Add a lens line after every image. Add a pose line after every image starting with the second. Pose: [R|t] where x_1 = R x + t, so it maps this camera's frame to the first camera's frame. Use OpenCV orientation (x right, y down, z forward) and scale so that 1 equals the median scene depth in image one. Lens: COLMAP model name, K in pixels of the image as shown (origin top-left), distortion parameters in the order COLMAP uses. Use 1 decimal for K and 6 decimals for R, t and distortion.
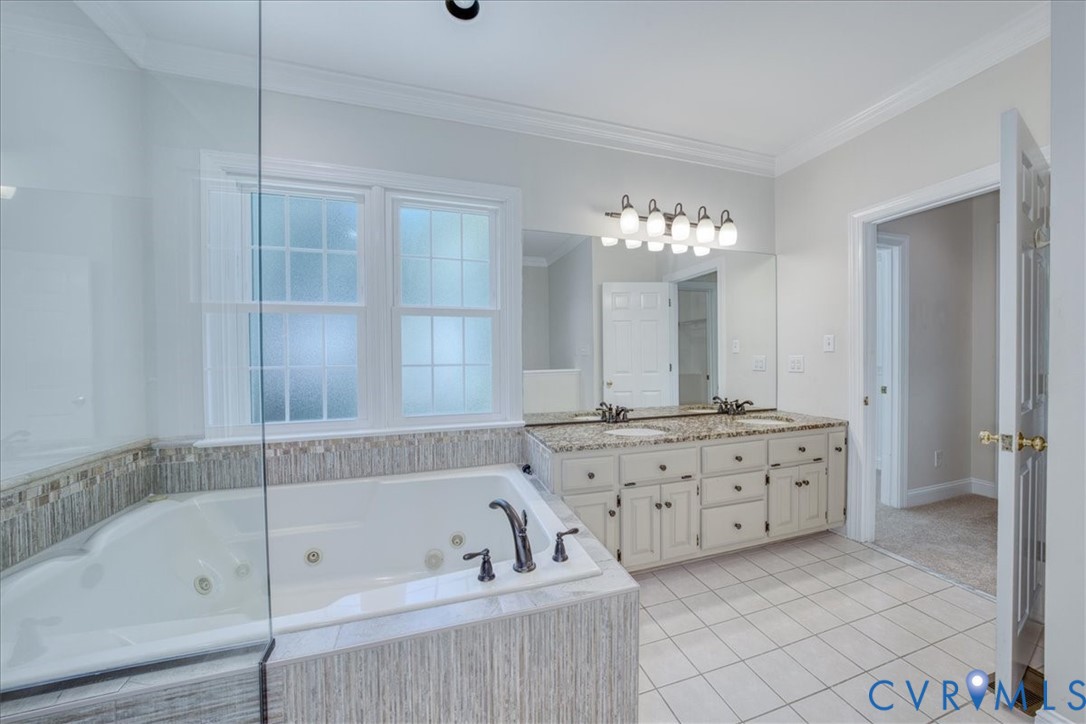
lens RADIAL K [[367.6, 0, 540.2], [0, 367.6, 357.7], [0, 0, 1]] dist [-0.014160, 0.000060]
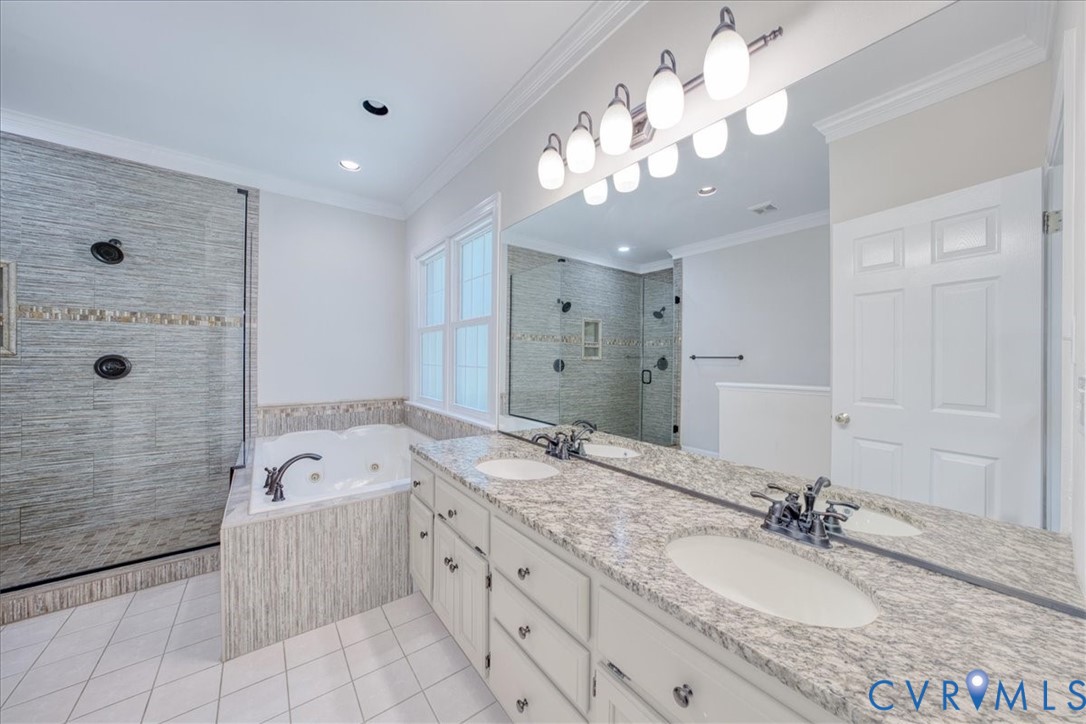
lens RADIAL K [[367.6, 0, 532.2], [0, 367.6, 359.9], [0, 0, 1]] dist [-0.014160, 0.000060]
pose [[0.335811, 0.013083, -0.941838, 1.035572], [-0.016351, 0.999834, 0.008059, -0.015974], [0.941787, 0.012694, 0.335969, 0.867069]]
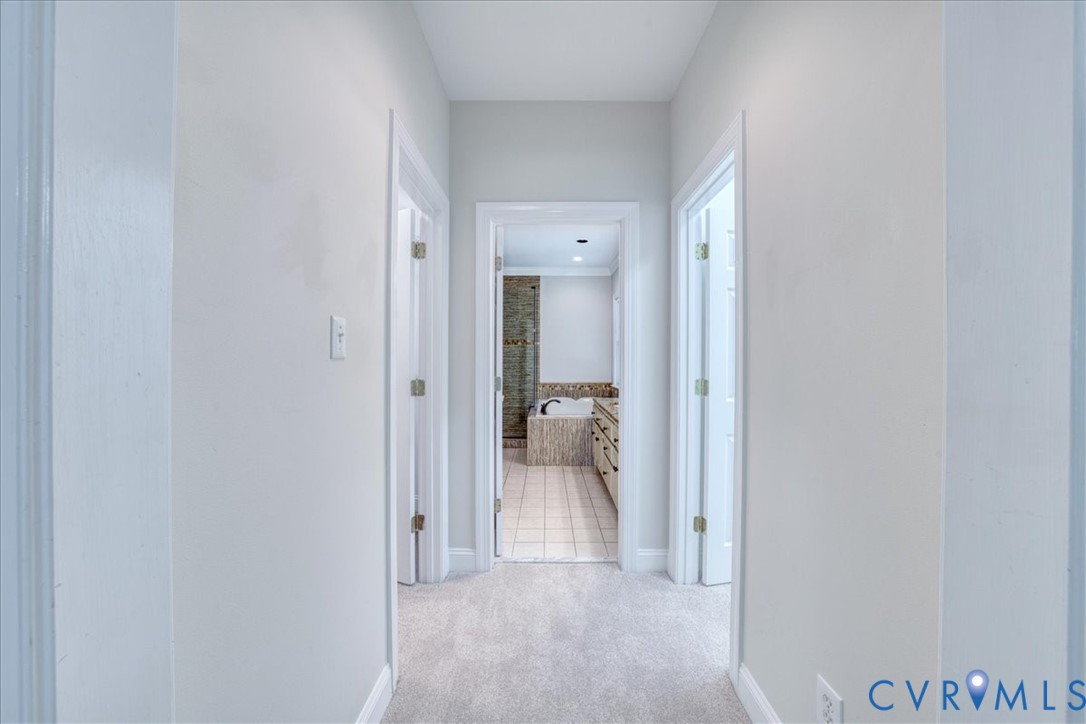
lens RADIAL K [[367.6, 0, 544.4], [0, 367.6, 358.3], [0, 0, 1]] dist [-0.014160, 0.000060]
pose [[-0.297770, 0.009315, -0.954592, 2.169665], [-0.007876, 0.999894, 0.012214, -0.039323], [0.954605, 0.011155, -0.297665, 1.259498]]
